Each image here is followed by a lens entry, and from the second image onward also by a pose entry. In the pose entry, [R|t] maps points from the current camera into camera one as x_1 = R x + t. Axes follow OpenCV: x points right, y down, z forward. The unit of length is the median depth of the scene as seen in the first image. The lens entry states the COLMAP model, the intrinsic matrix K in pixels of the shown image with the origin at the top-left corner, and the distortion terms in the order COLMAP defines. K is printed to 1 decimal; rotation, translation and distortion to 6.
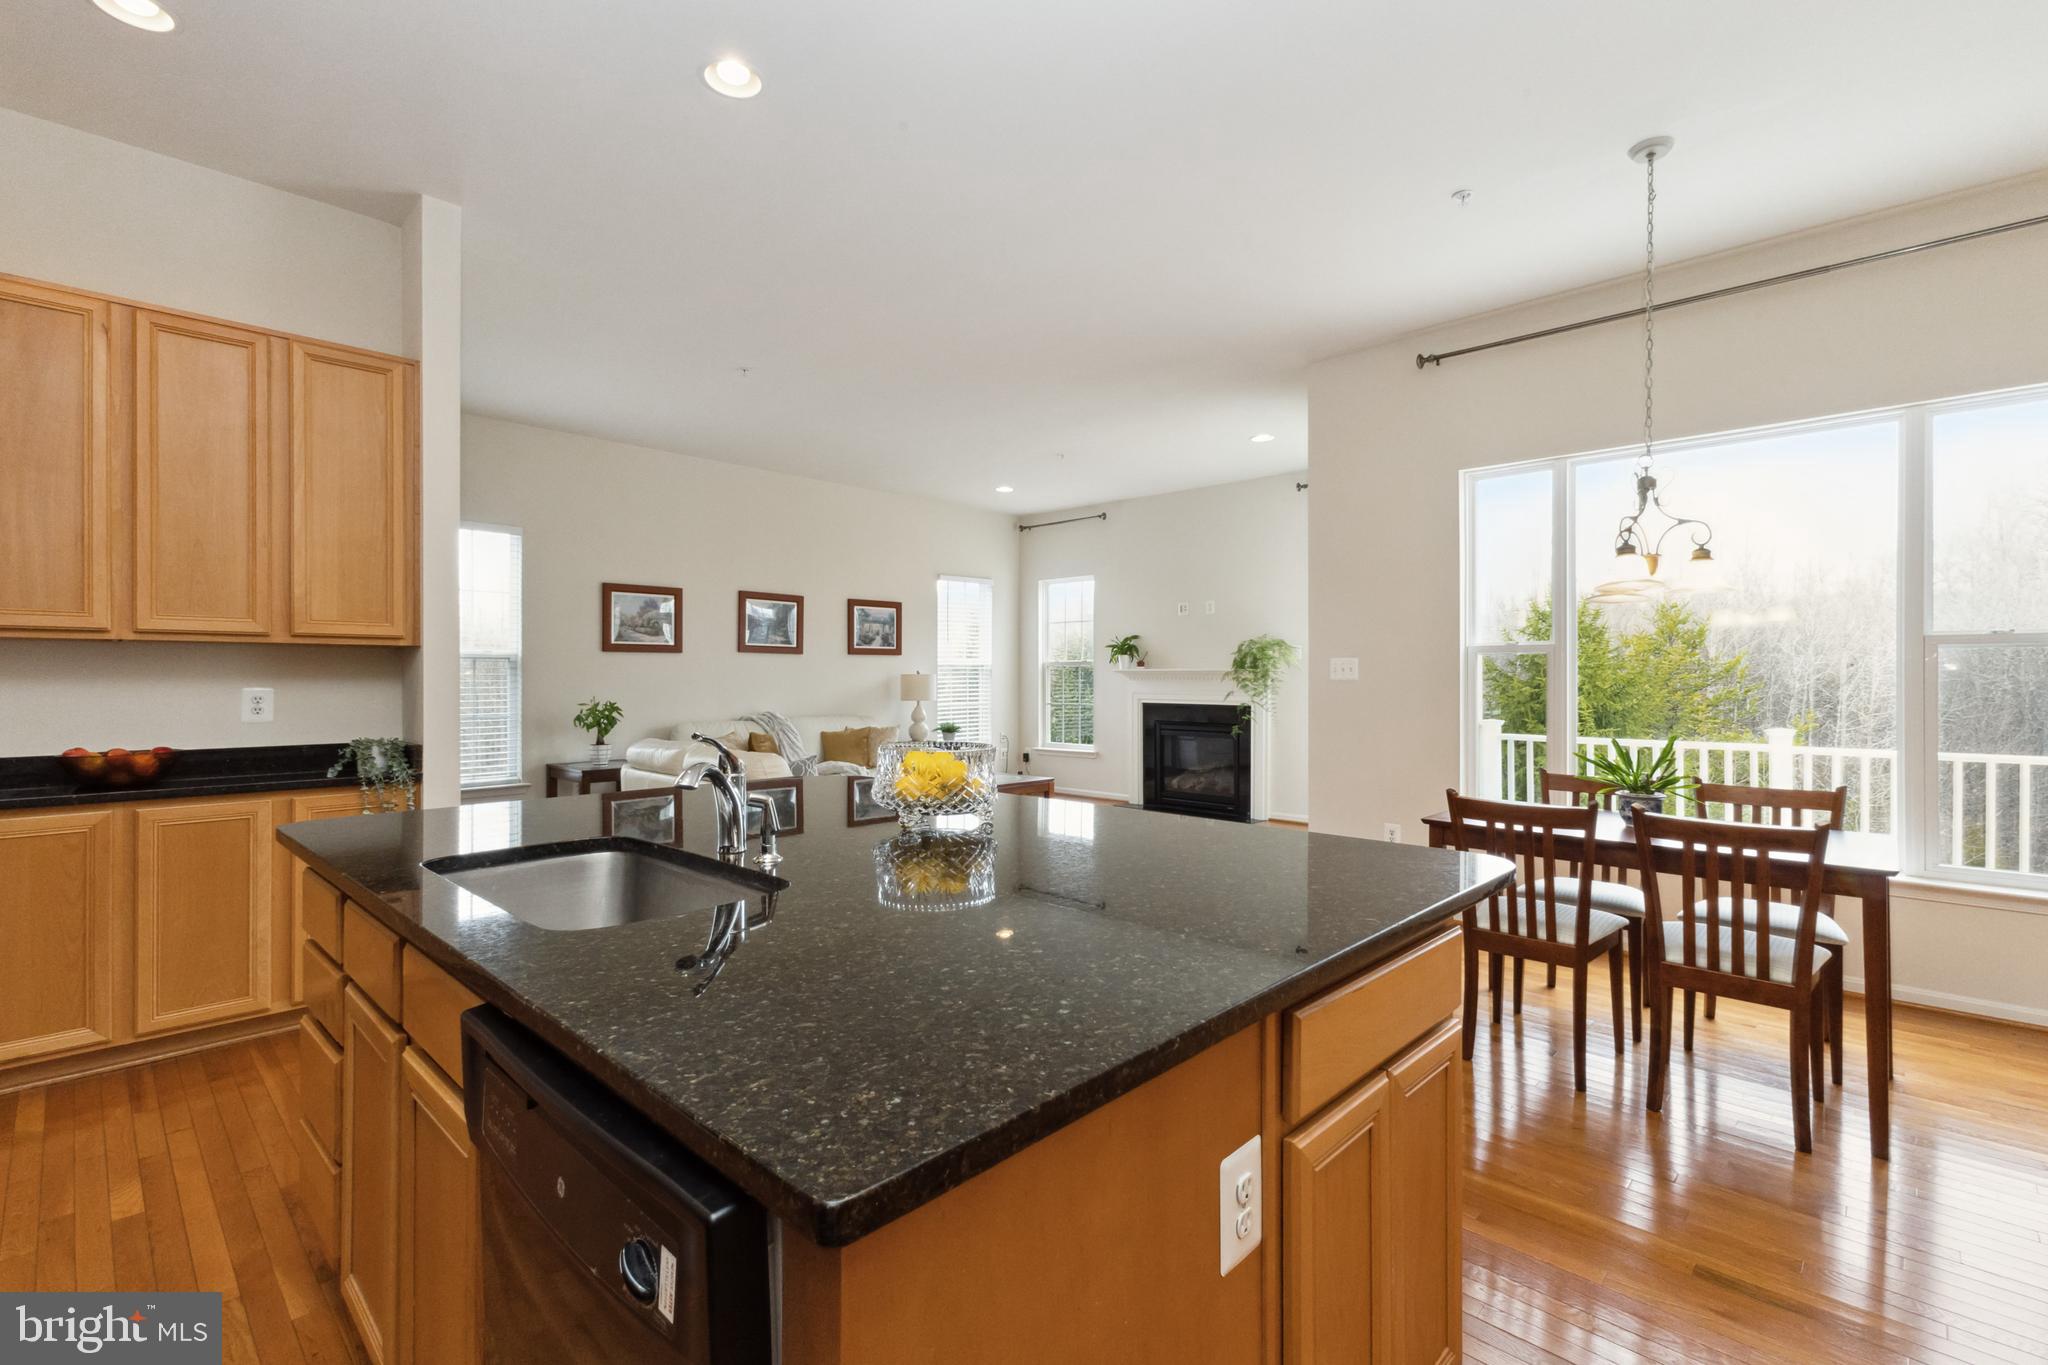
lens RADIAL K [[900.1, 0, 1009.9], [0, 900.1, 675.2], [0, 0, 1]] dist [0.011966, -0.002543]
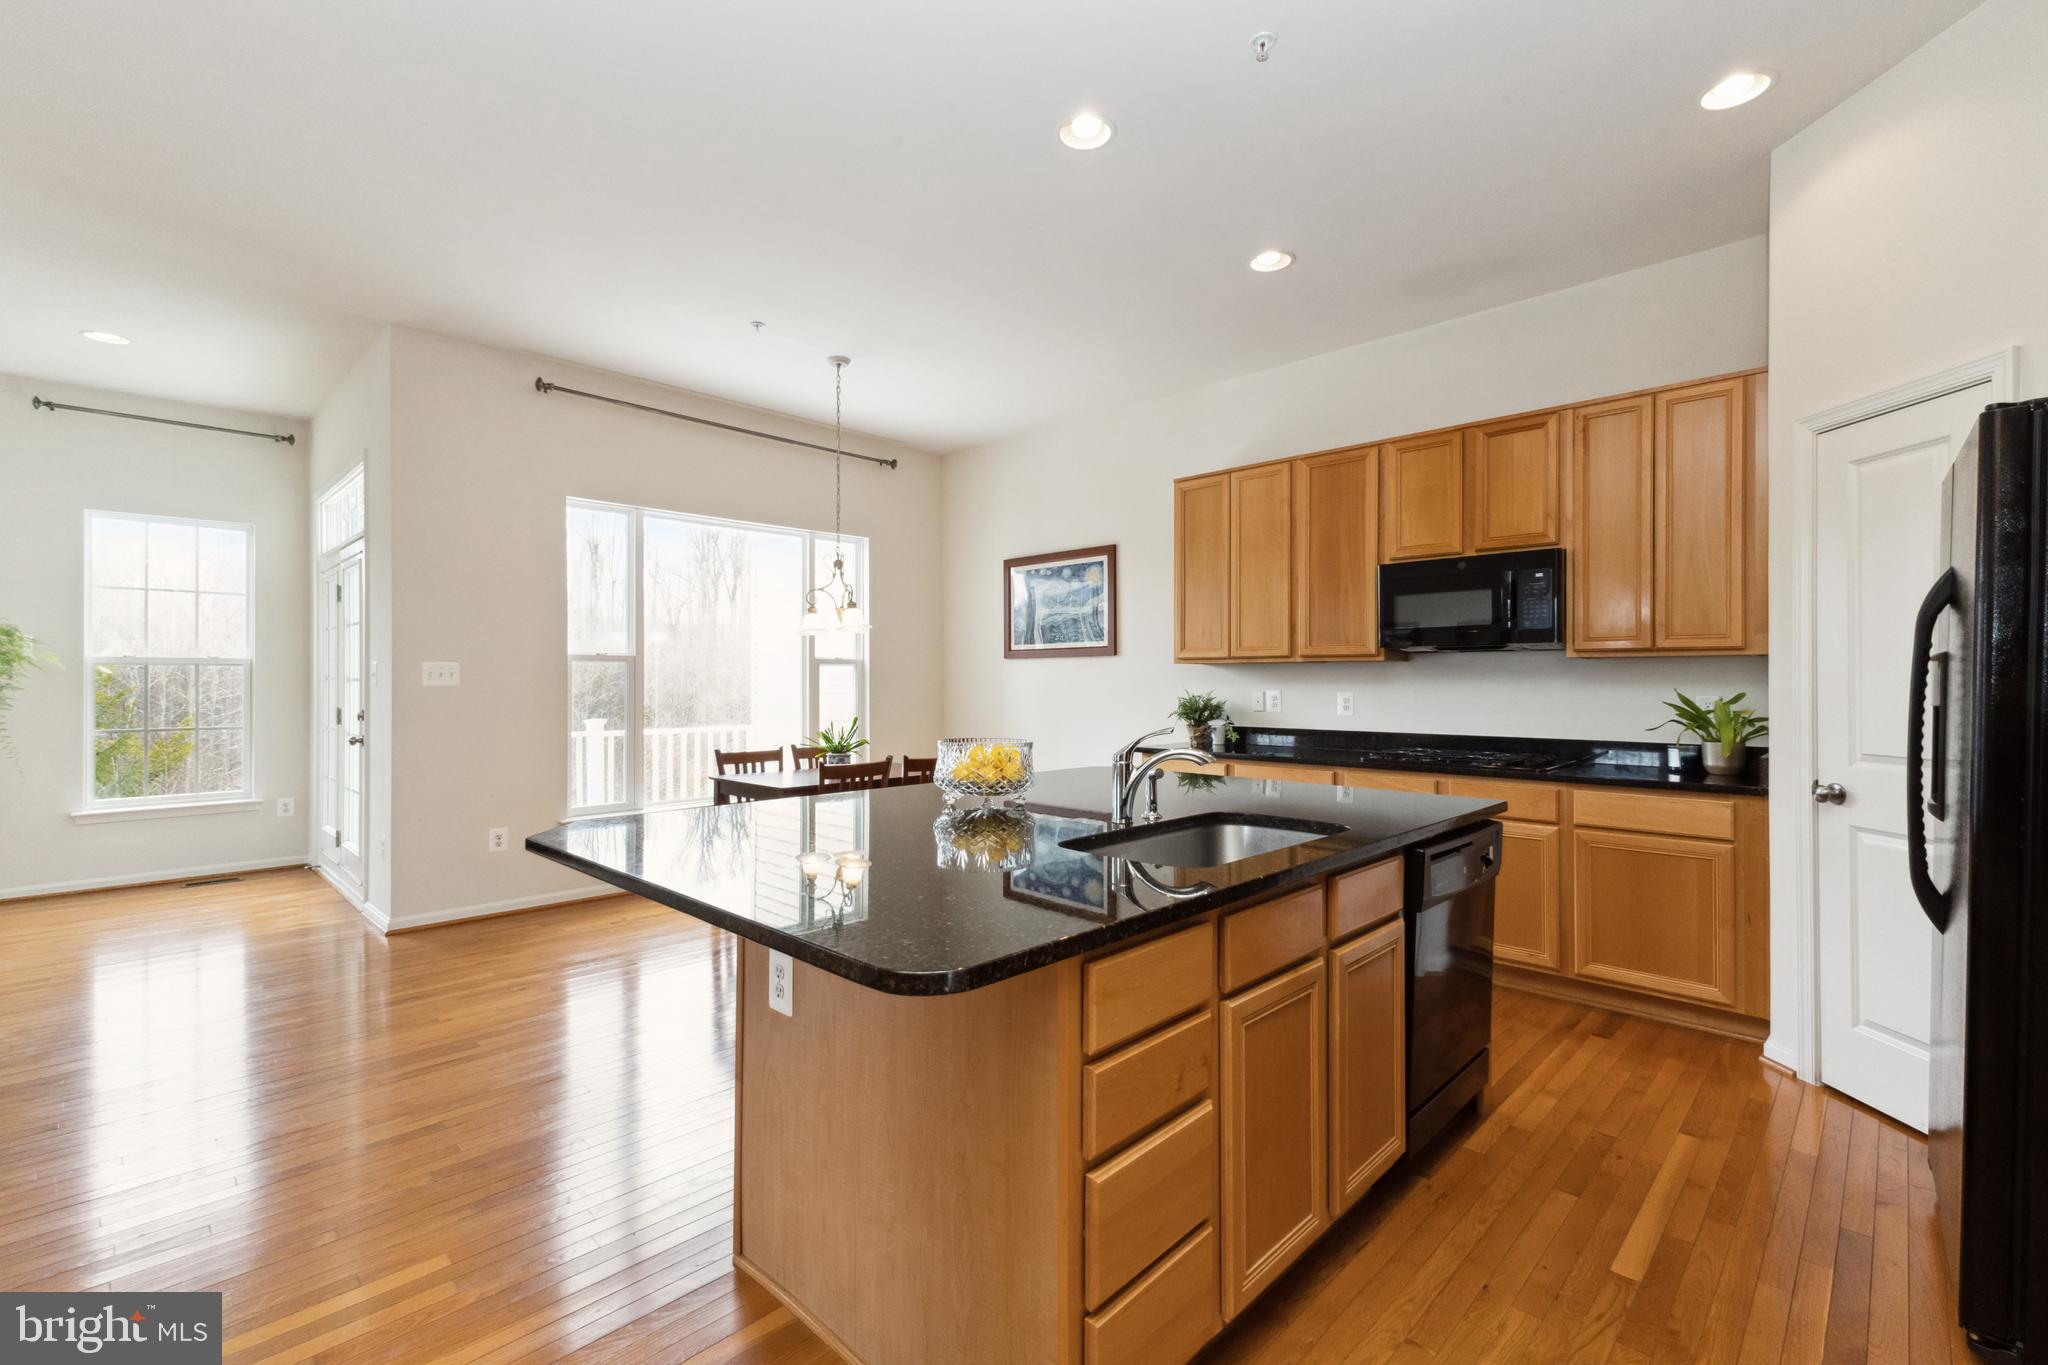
lens RADIAL K [[900.1, 0, 1021.1], [0, 900.1, 680.5], [0, 0, 1]] dist [0.011966, -0.002543]
pose [[0.016198, -0.003741, 0.999862, -0.336583], [0.000129, 0.999993, 0.003739, -0.001784], [-0.999869, 0.000068, 0.016198, 0.233569]]
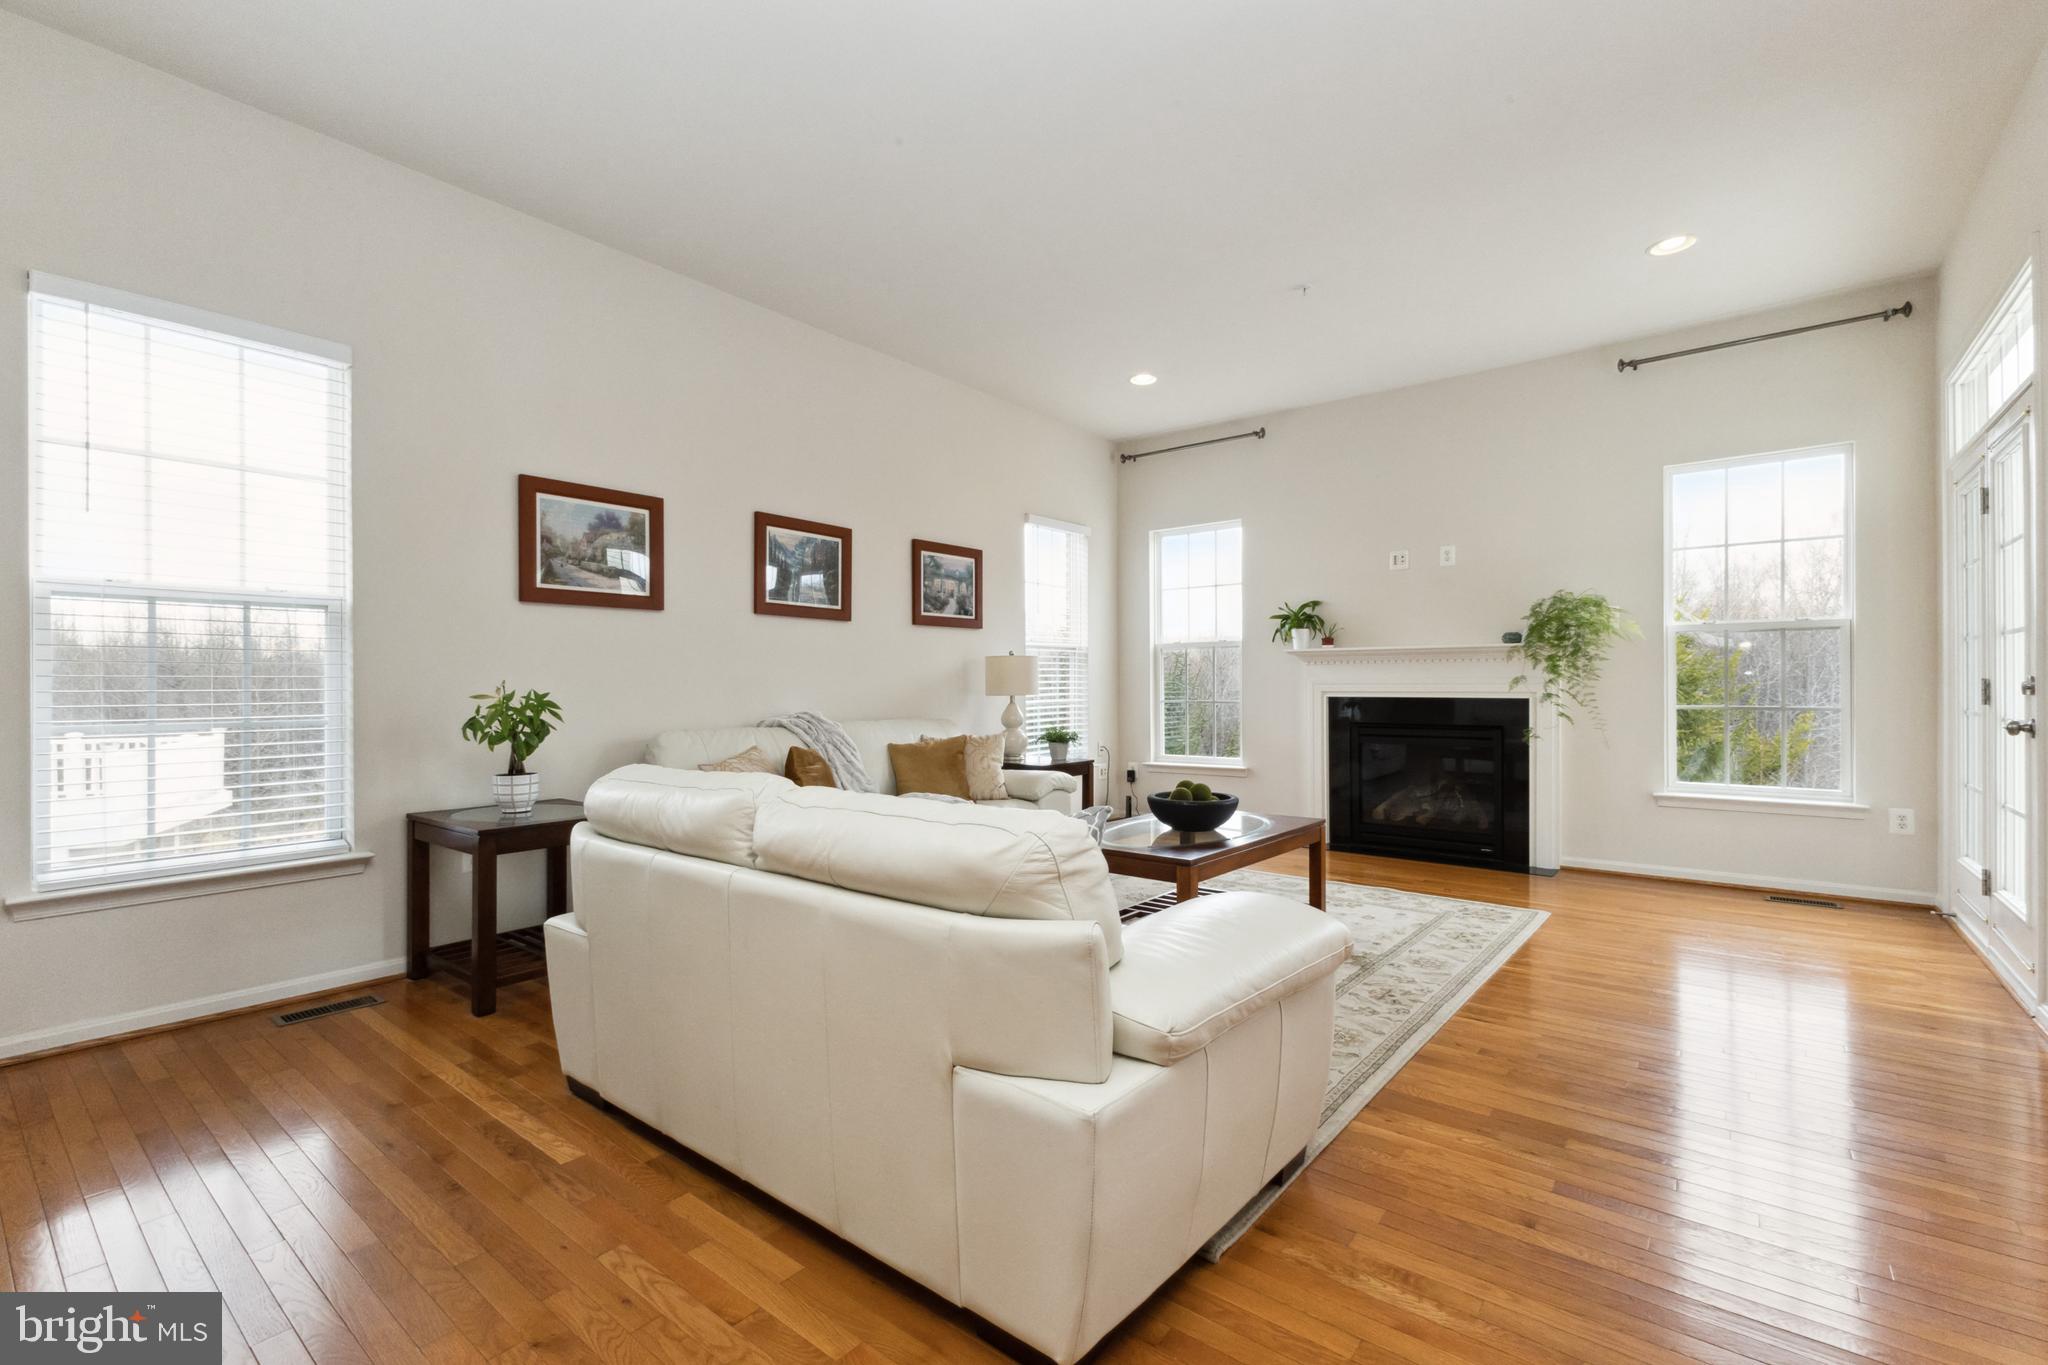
lens RADIAL K [[900.1, 0, 1022.0], [0, 900.1, 678.5], [0, 0, 1]] dist [0.011966, -0.002543]
pose [[0.995585, -0.004425, 0.093757, -0.170089], [0.004956, 0.999973, -0.005432, 0.020899], [-0.093730, 0.005873, 0.995580, 0.363176]]
